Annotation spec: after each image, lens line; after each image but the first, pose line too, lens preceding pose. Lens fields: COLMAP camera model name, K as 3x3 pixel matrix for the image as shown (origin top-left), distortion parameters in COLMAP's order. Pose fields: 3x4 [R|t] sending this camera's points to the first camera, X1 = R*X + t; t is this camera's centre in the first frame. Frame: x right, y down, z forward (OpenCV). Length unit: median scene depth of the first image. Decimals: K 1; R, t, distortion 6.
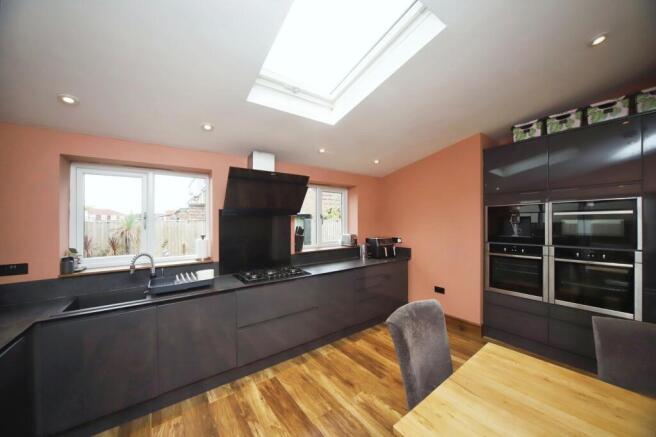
lens RADIAL K [[236.5, 0, 325.4], [0, 236.5, 222.5], [0, 0, 1]] dist [-0.006674, 0.000047]
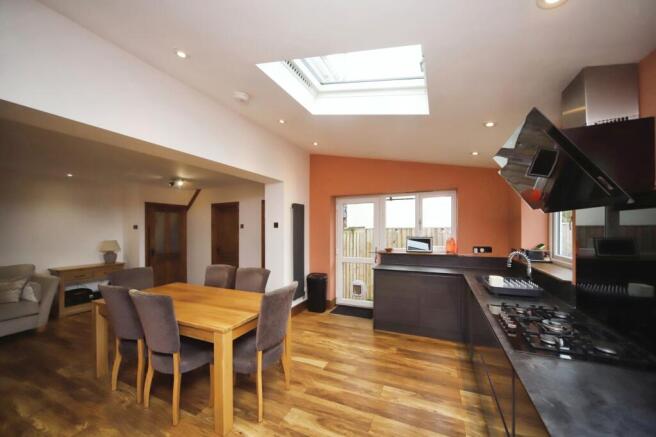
lens RADIAL K [[246.3, 0, 328.0], [0, 246.3, 218.5], [0, 0, 1]] dist [-0.001312, -0.000090]
pose [[-0.868718, 0.007926, -0.495243, 0.470349], [0.024830, 0.999312, -0.027562, -0.010064], [0.494684, -0.036240, -0.868317, 1.334810]]
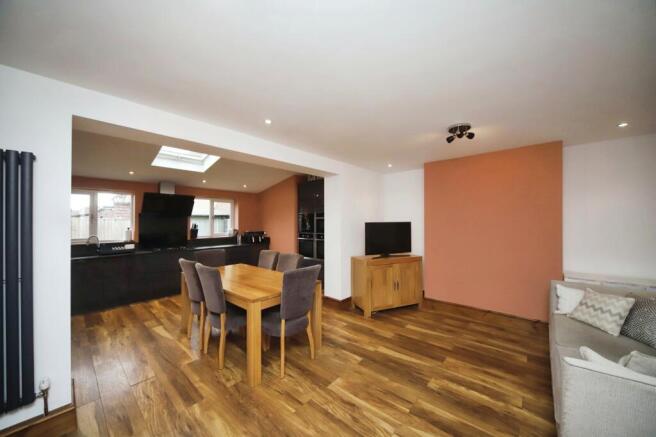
lens RADIAL K [[236.5, 0, 325.4], [0, 236.5, 222.5], [0, 0, 1]] dist [-0.006674, 0.000047]
pose [[0.977788, 0.009031, 0.209403, 0.594568], [-0.008528, 0.999958, -0.003307, 0.009448], [-0.209424, 0.001448, 0.977824, -1.105954]]
